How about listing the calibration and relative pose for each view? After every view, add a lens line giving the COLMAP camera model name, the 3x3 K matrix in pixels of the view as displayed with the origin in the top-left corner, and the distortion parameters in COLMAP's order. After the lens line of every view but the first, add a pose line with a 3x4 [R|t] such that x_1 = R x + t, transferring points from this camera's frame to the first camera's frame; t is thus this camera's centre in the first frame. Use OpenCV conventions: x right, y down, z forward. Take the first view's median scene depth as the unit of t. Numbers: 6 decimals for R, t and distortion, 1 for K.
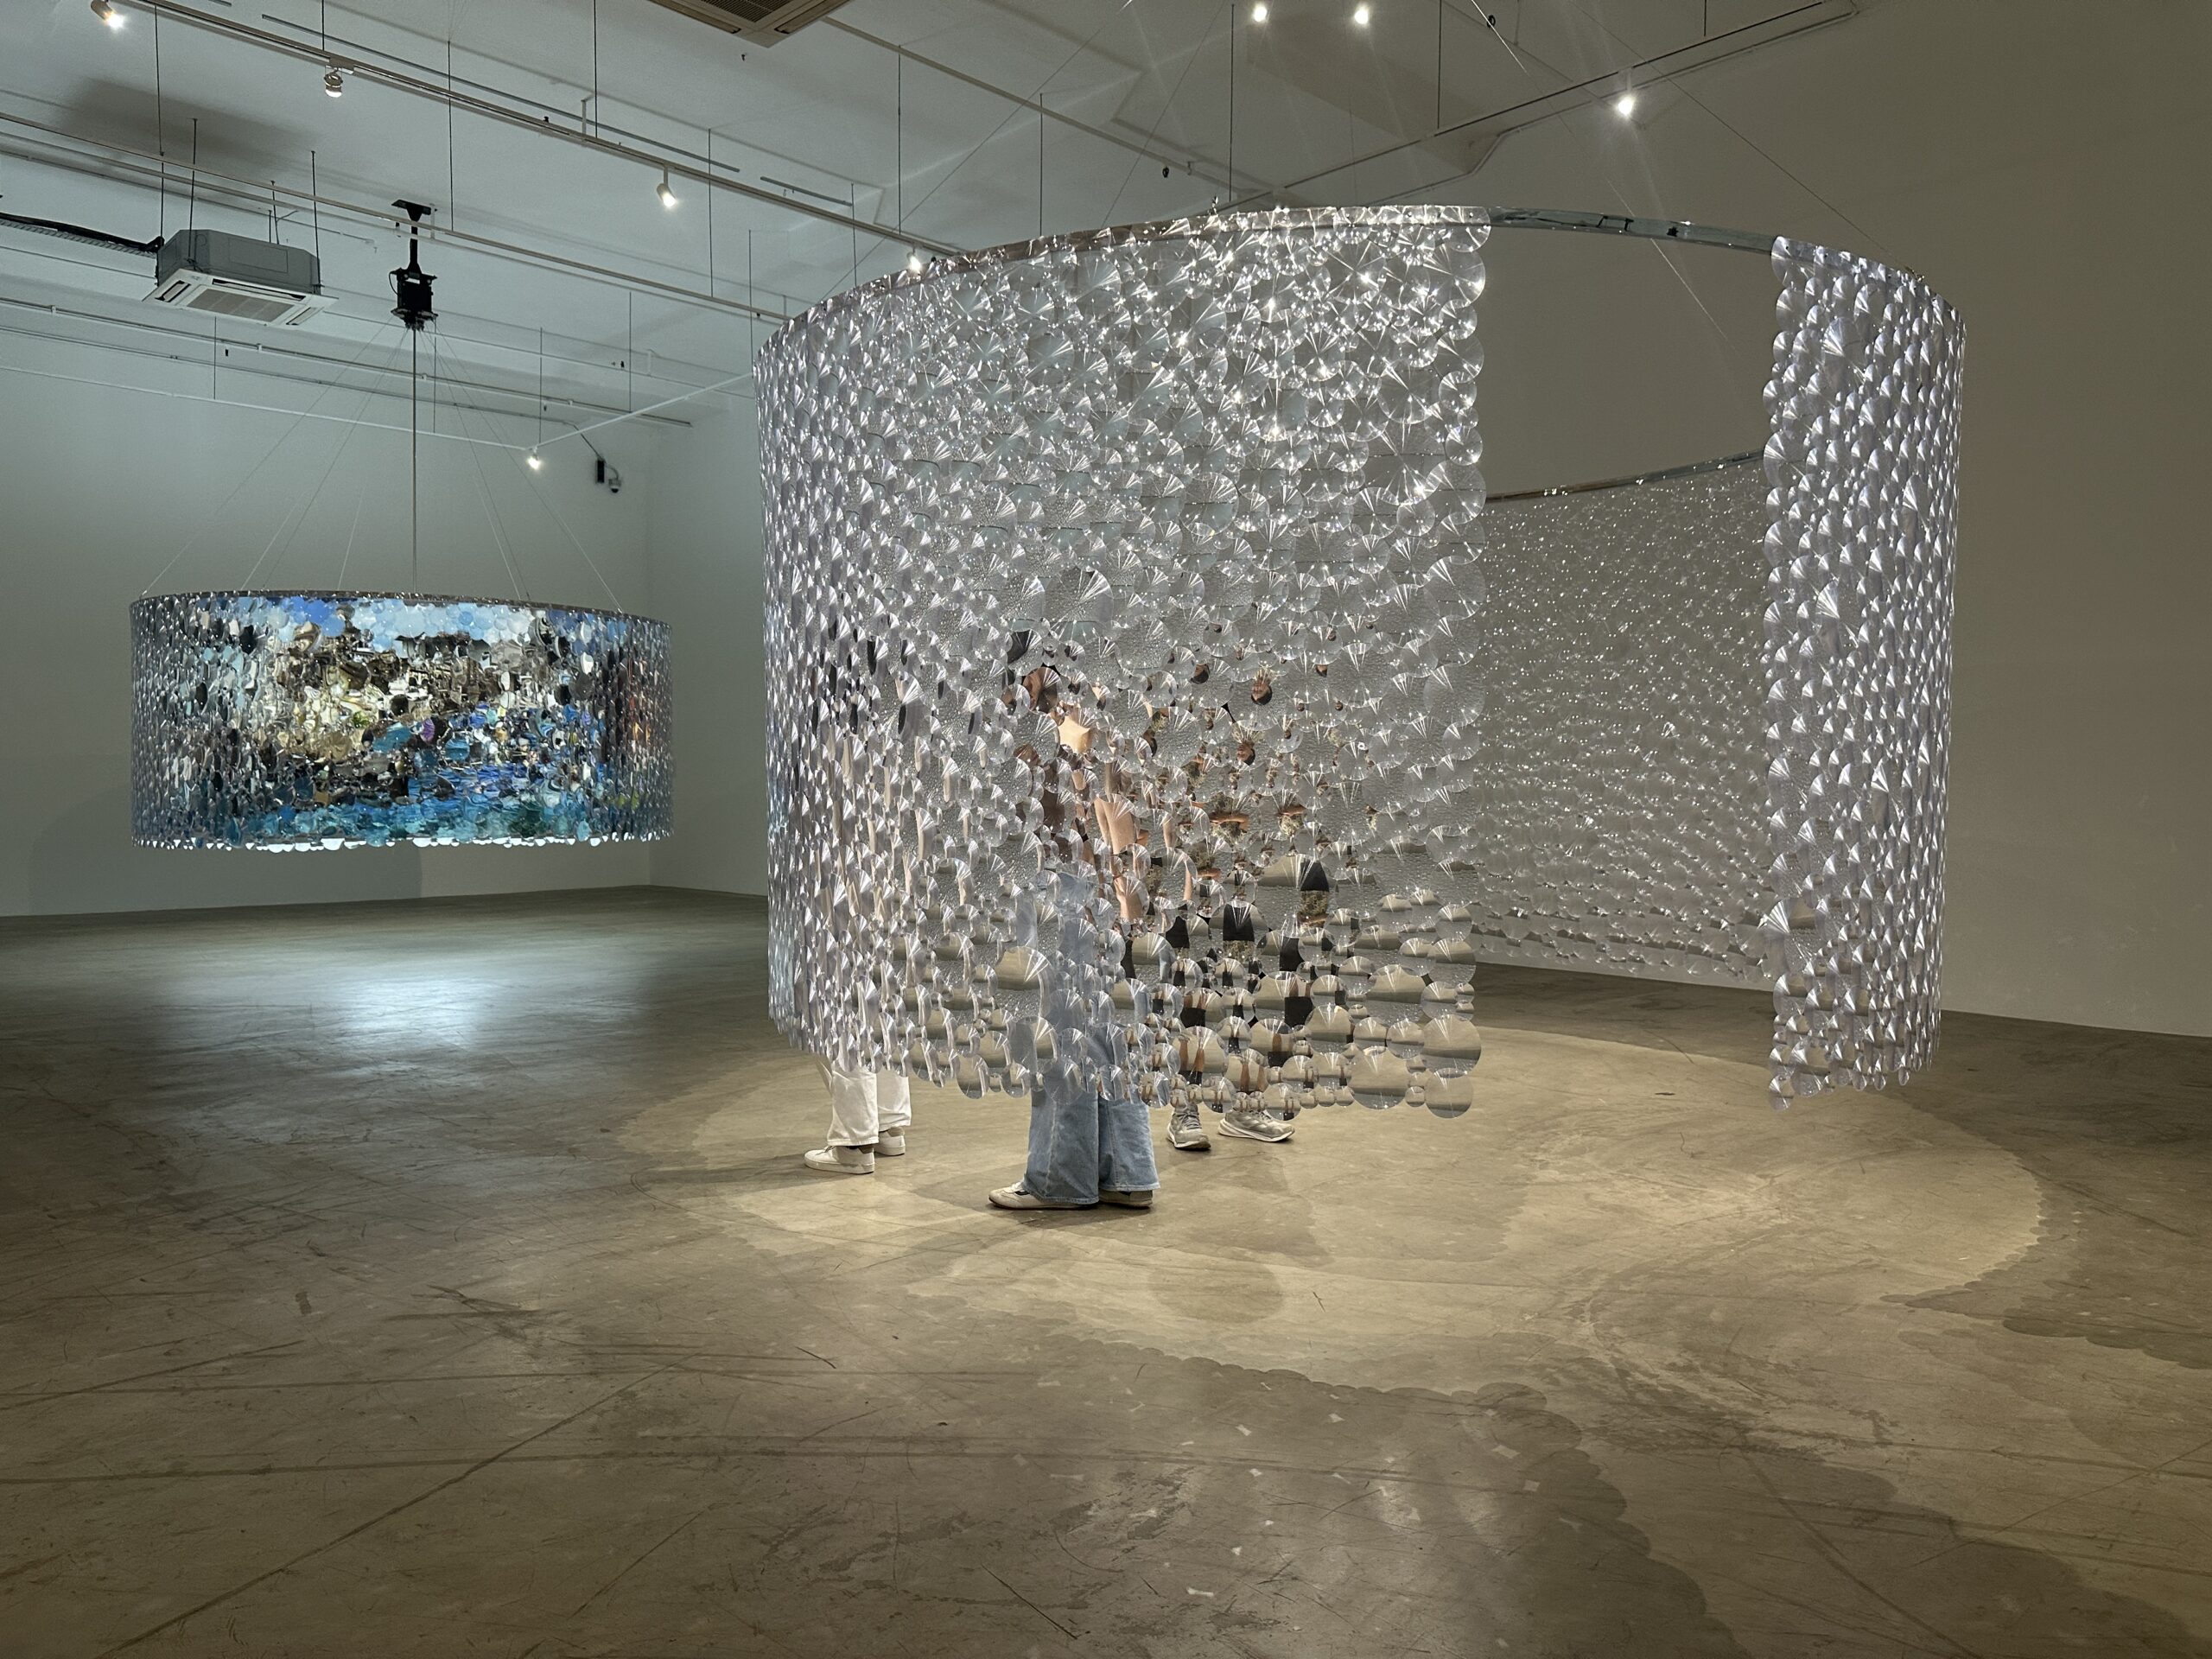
lens RADIAL K [[1563.6, 0, 1111.3], [0, 1563.6, 822.3], [0, 0, 1]] dist [0.032006, -0.027562]
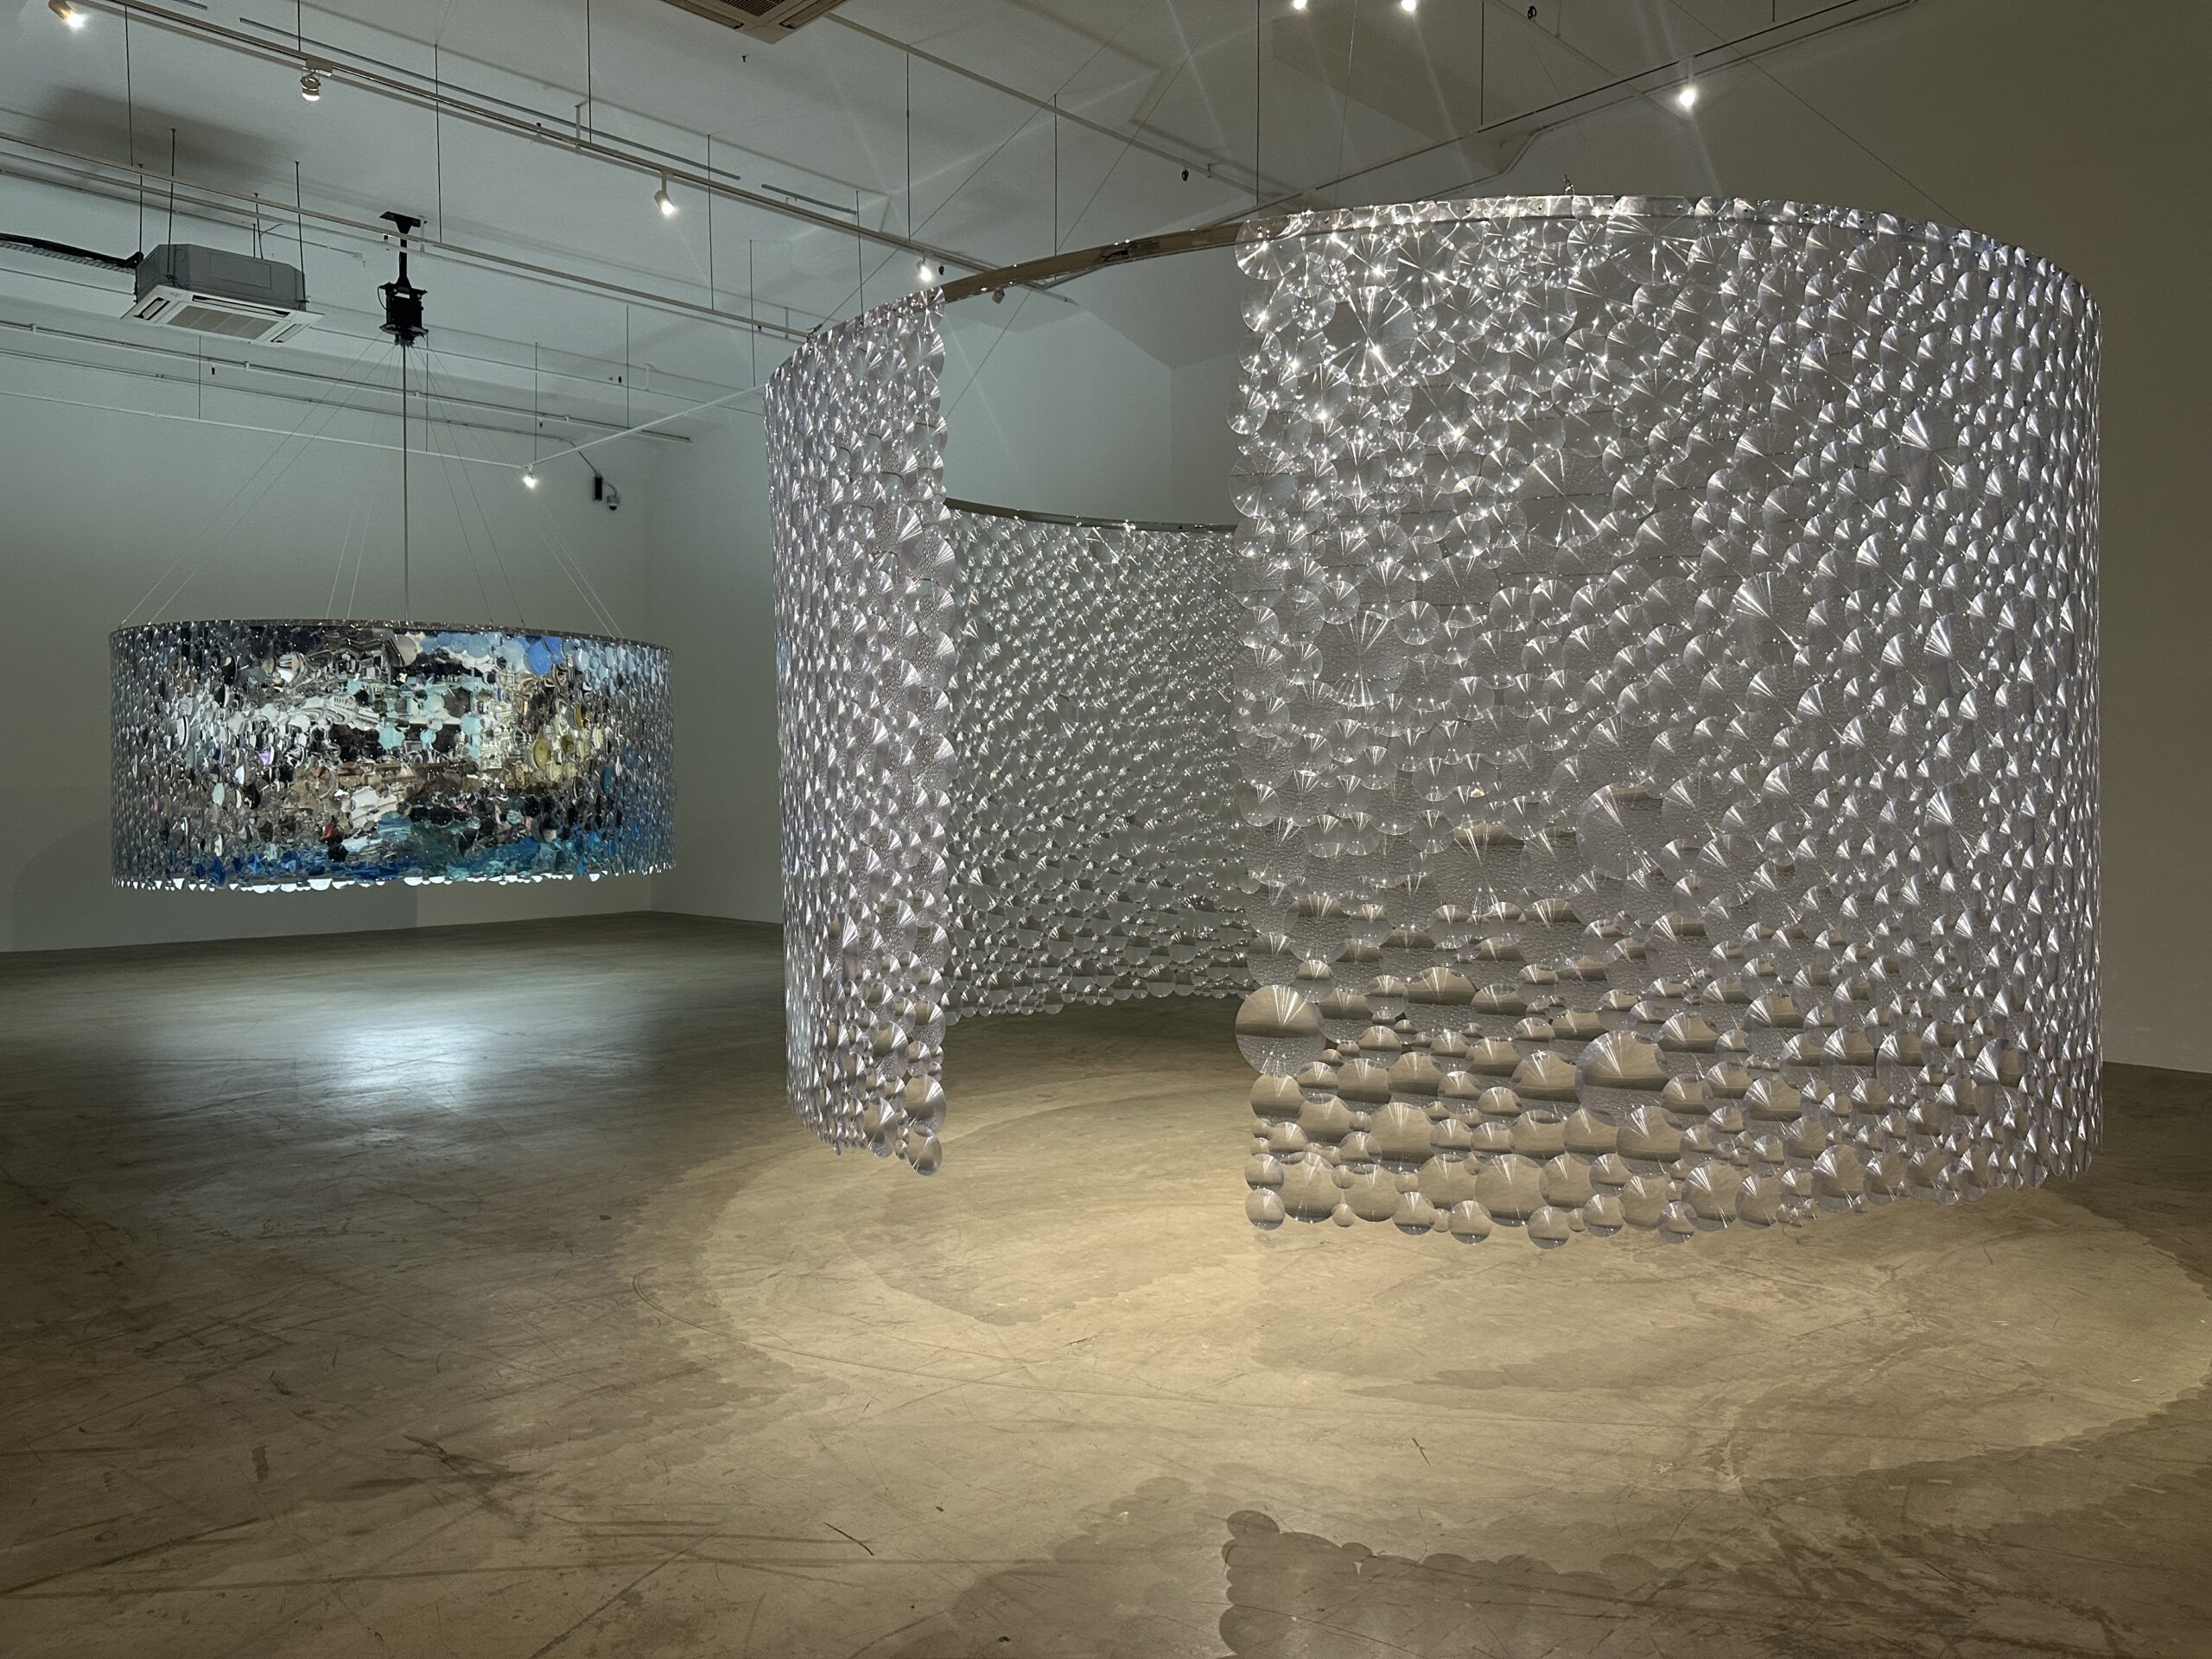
lens RADIAL K [[1563.6, 0, 1107.2], [0, 1563.6, 823.8], [0, 0, 1]] dist [0.032006, -0.027562]
pose [[0.999967, -0.007674, -0.002561, -0.016266], [0.007663, 0.999962, -0.004159, -0.017989], [0.002593, 0.004139, 0.999988, 0.053231]]
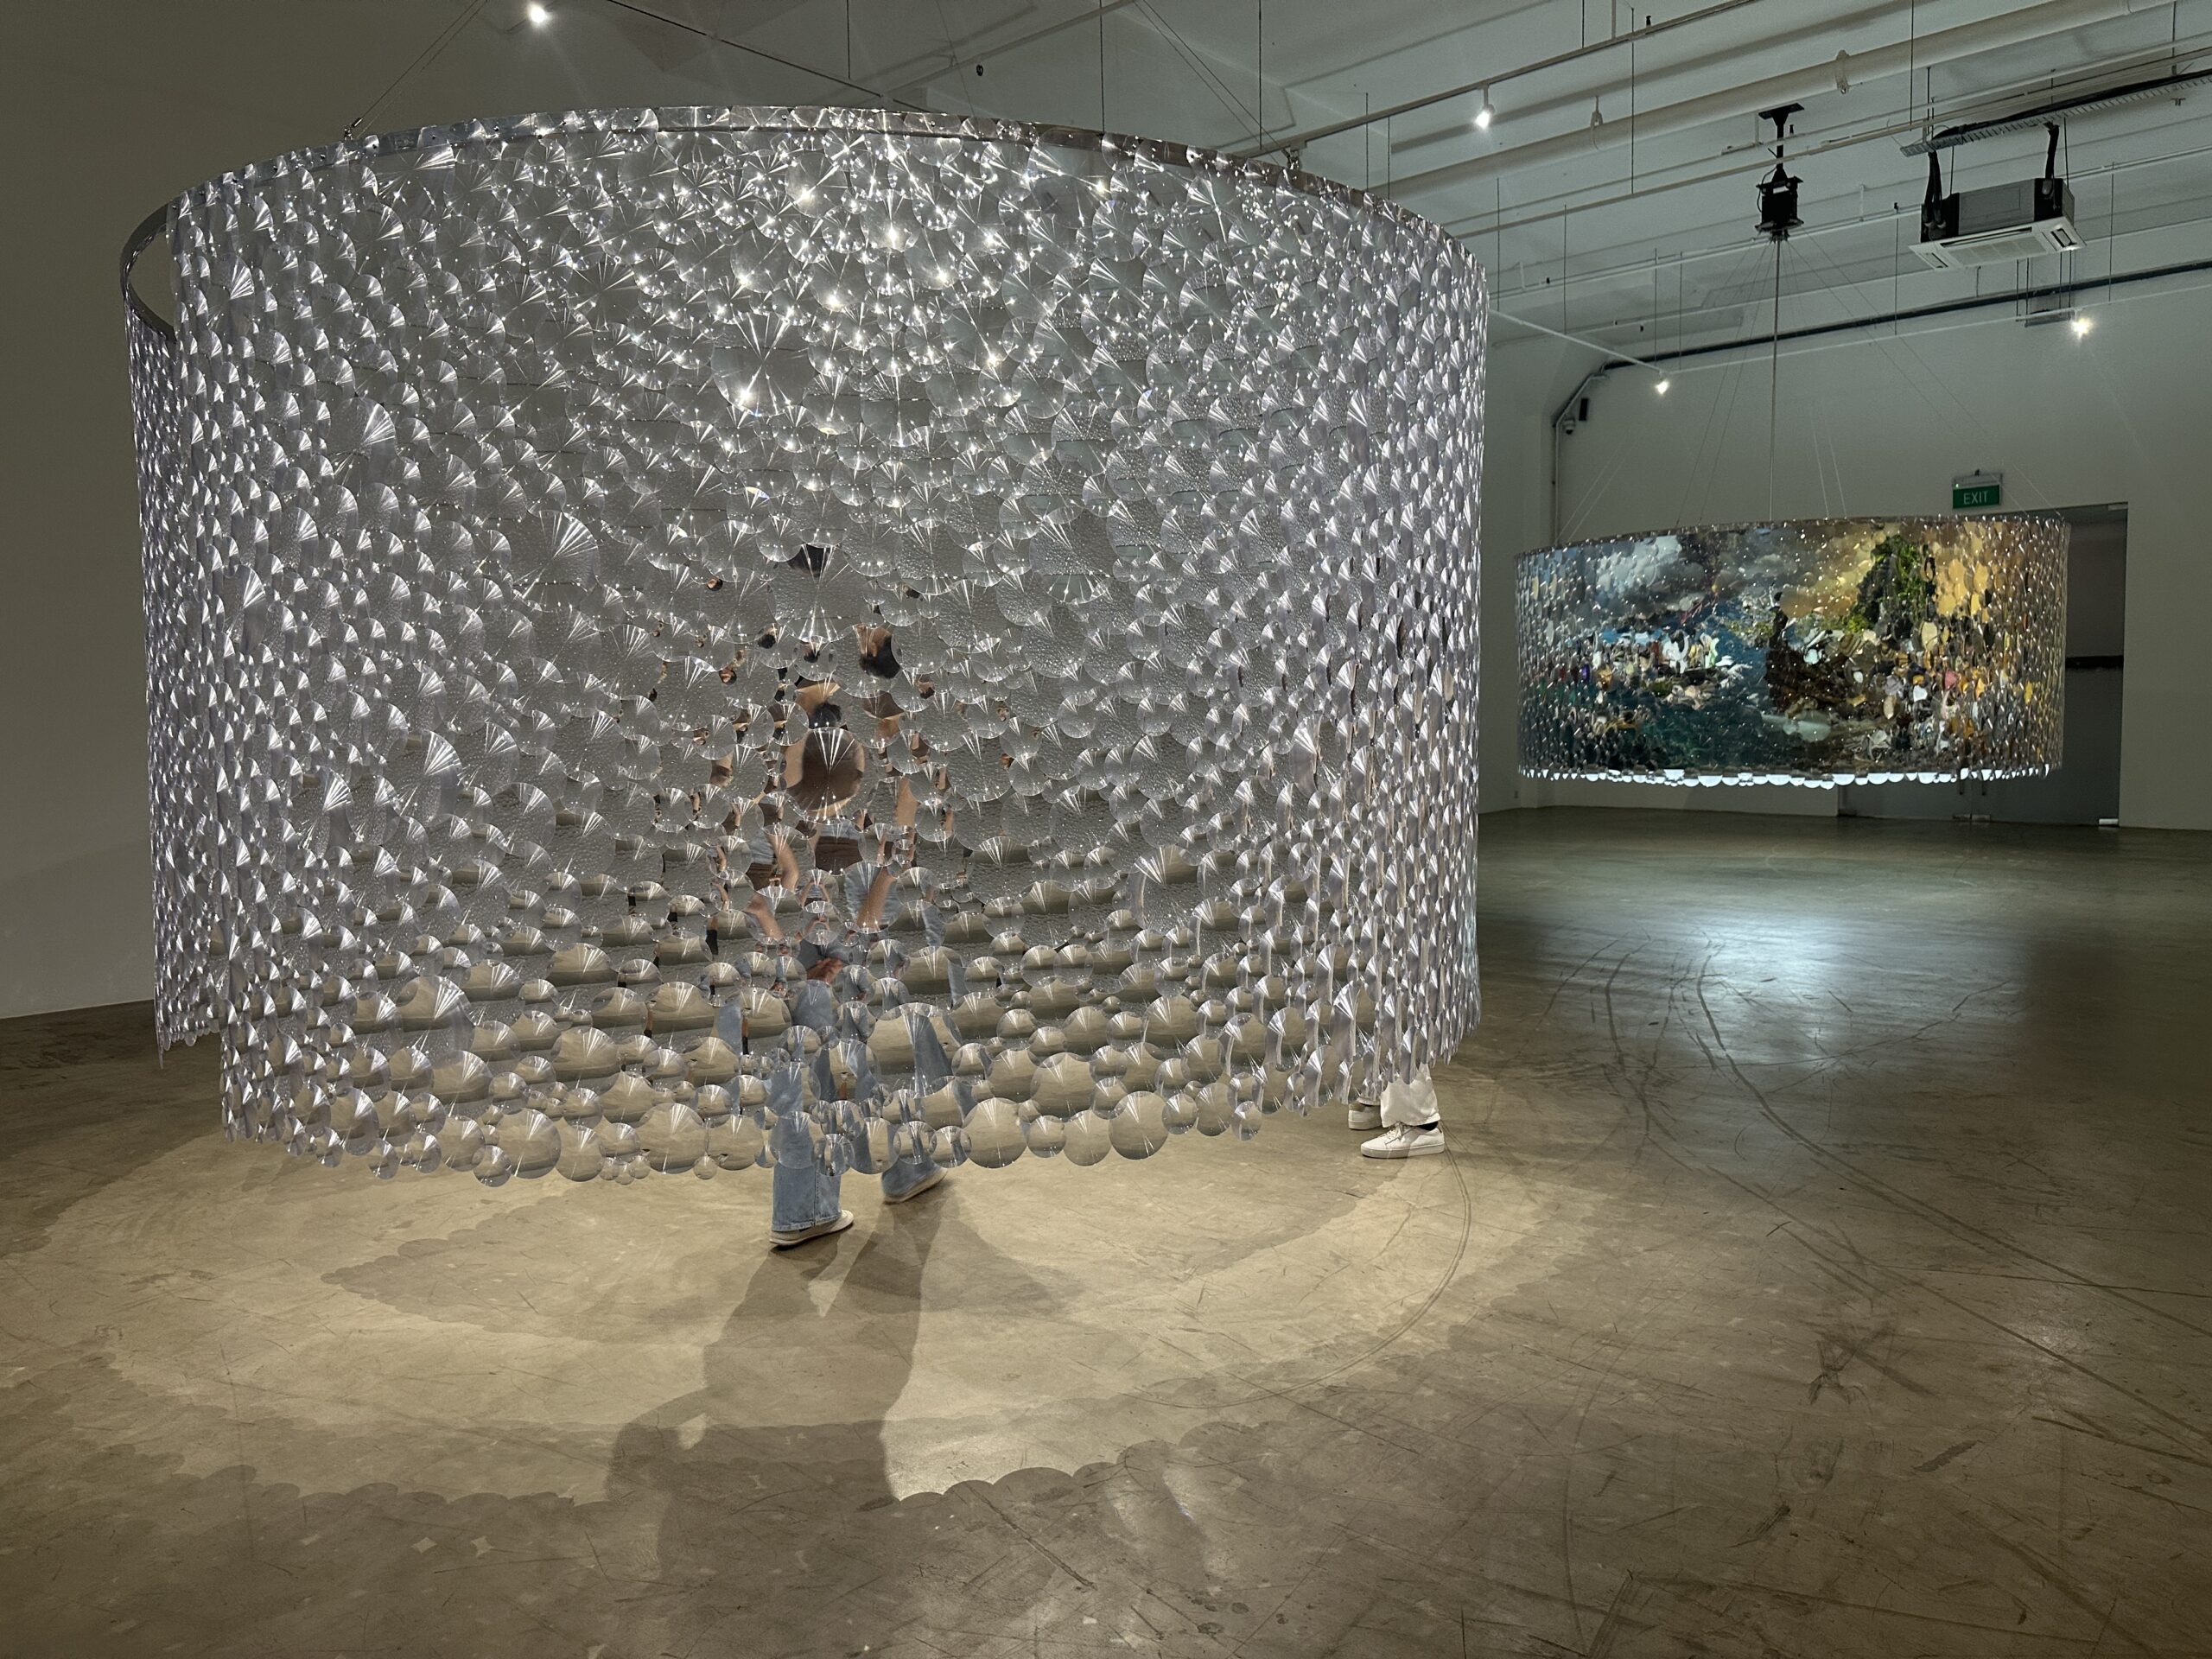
lens RADIAL K [[1563.6, 0, 1106.5], [0, 1563.6, 843.1], [0, 0, 1]] dist [0.032006, -0.027562]
pose [[-0.065182, -0.093026, 0.993528, -0.528287], [0.040031, 0.994600, 0.095753, -0.038683], [-0.997070, 0.046014, -0.061106, 0.619917]]
